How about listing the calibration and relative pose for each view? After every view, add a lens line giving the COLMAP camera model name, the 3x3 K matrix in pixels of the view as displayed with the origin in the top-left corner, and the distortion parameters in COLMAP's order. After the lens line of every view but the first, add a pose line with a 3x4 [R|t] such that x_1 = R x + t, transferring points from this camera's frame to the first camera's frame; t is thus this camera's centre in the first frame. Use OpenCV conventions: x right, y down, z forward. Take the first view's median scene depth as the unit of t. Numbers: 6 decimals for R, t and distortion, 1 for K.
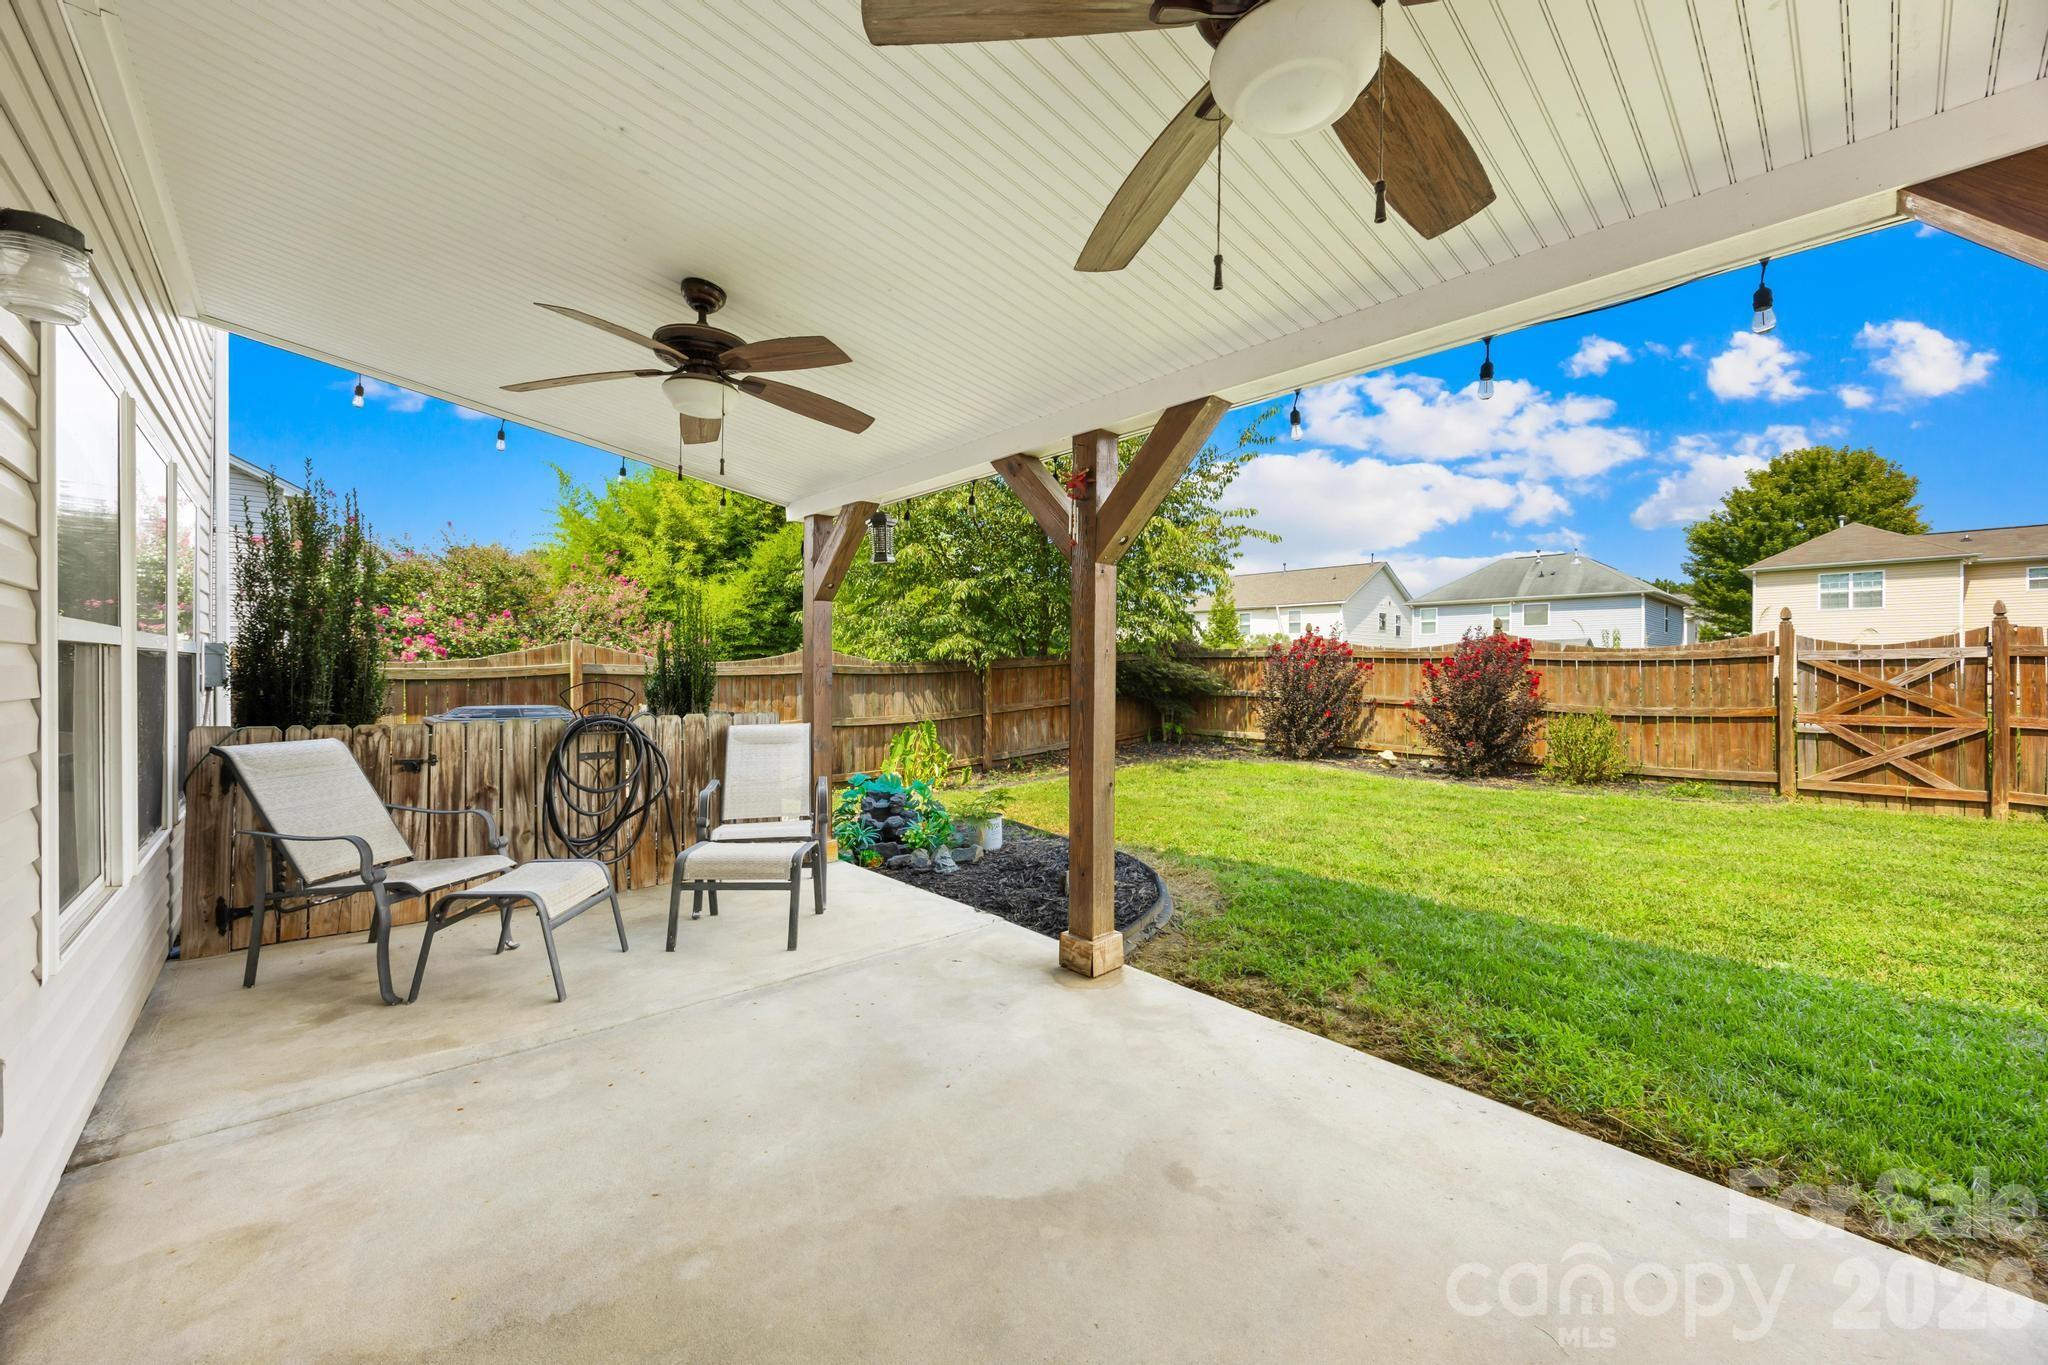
lens RADIAL K [[778.0, 0, 1024.0], [0, 778.0, 682.5], [0, 0, 1]] dist [-0.001517, -0.000117]
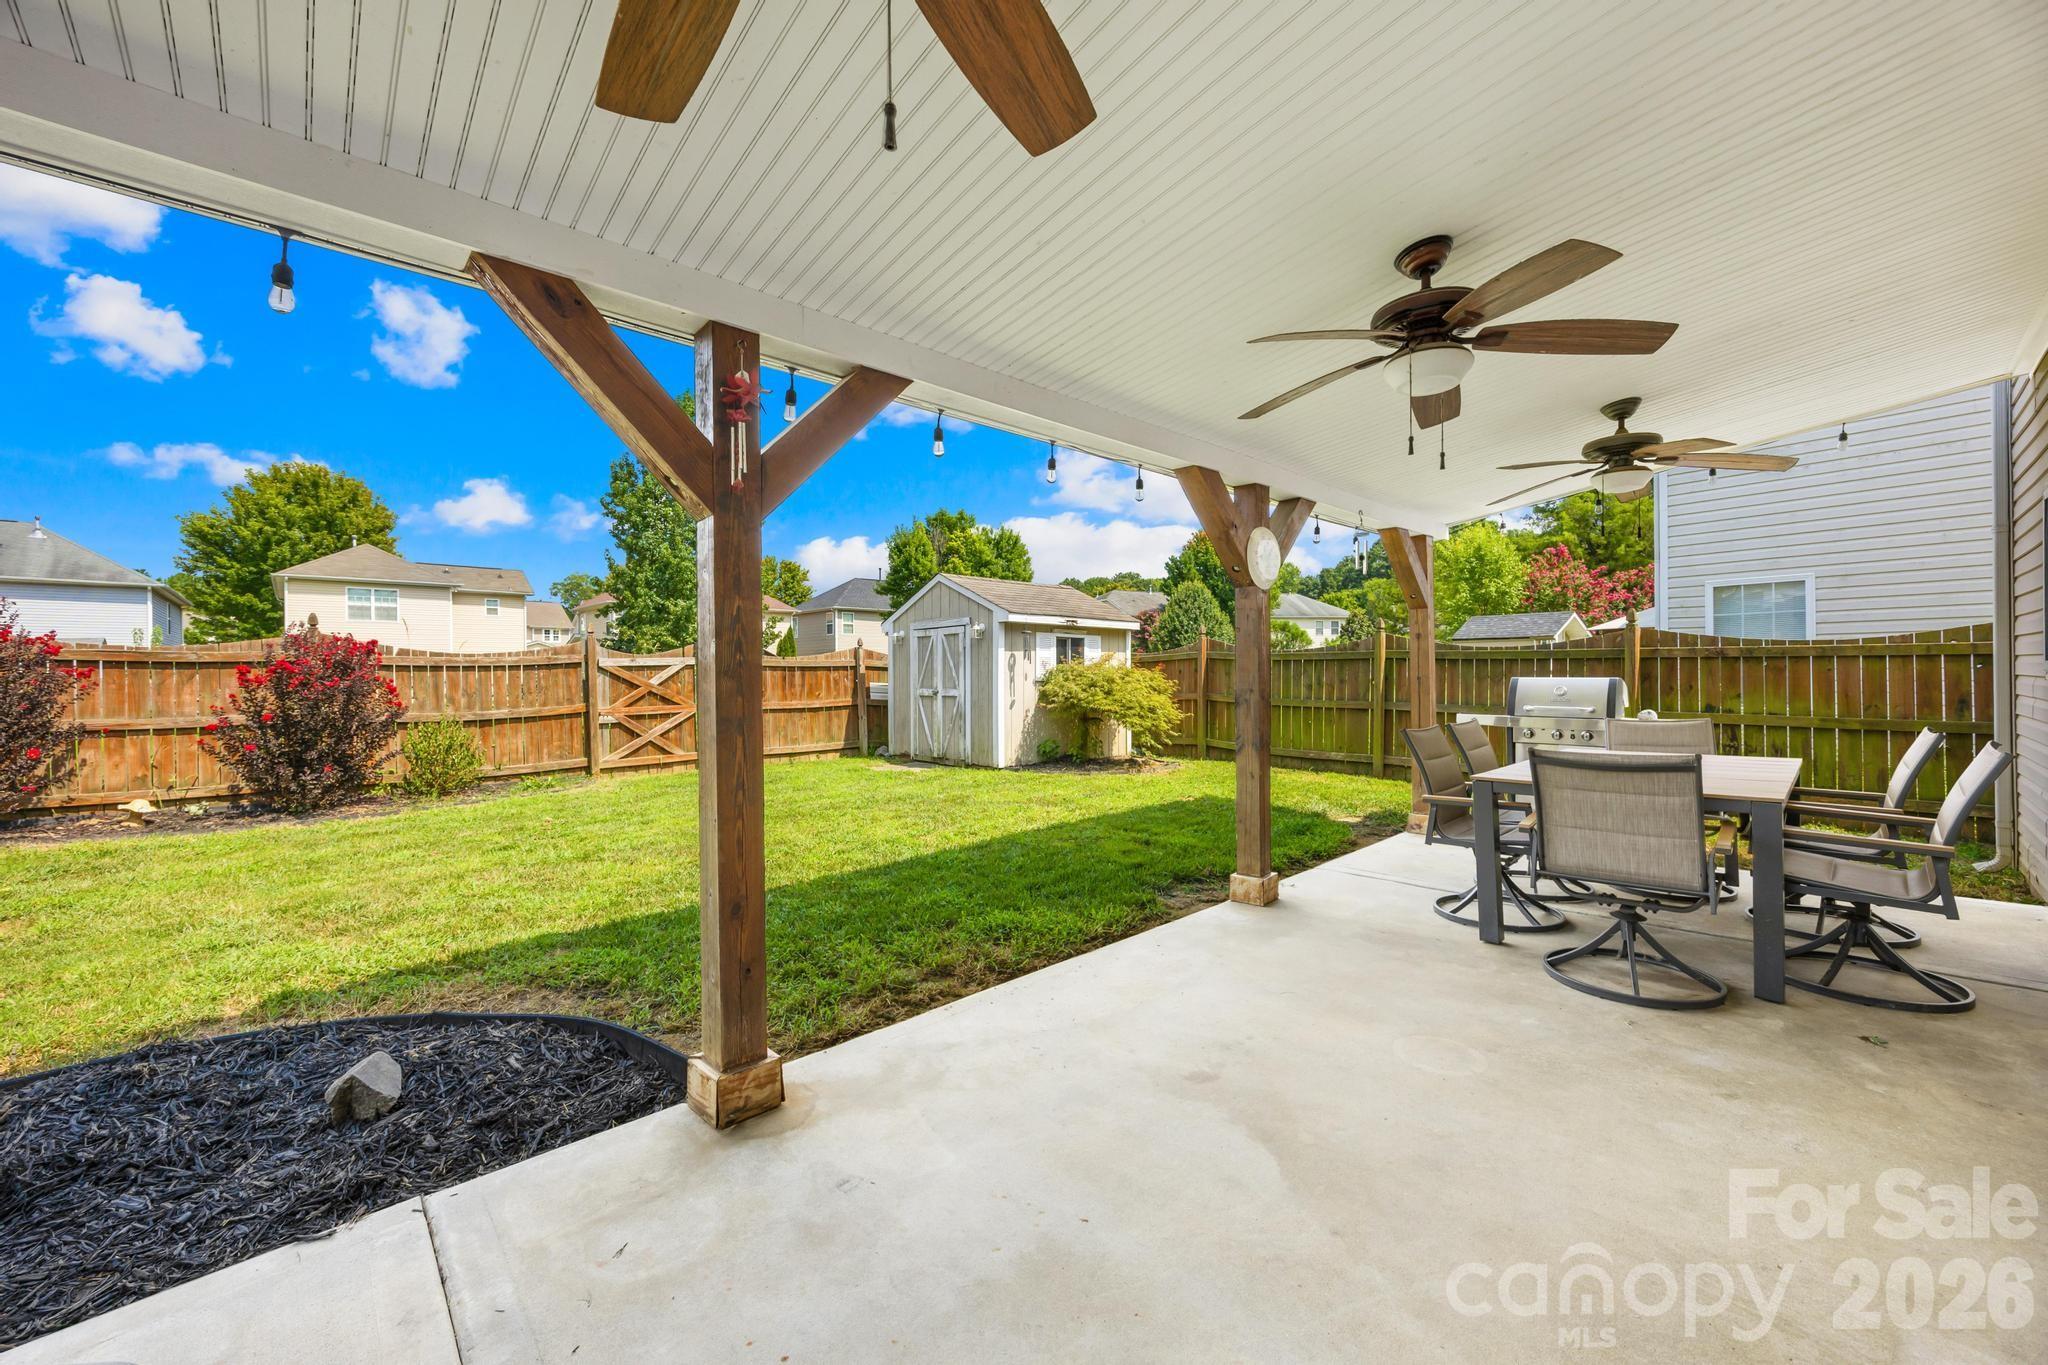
lens RADIAL K [[778.0, 0, 1024.0], [0, 778.0, 682.5], [0, 0, 1]] dist [-0.001517, -0.000117]
pose [[-0.006786, -0.016789, 0.999836, -0.232027], [0.026173, 0.999514, 0.016961, -0.004782], [-0.999634, 0.026284, -0.006343, 0.290138]]
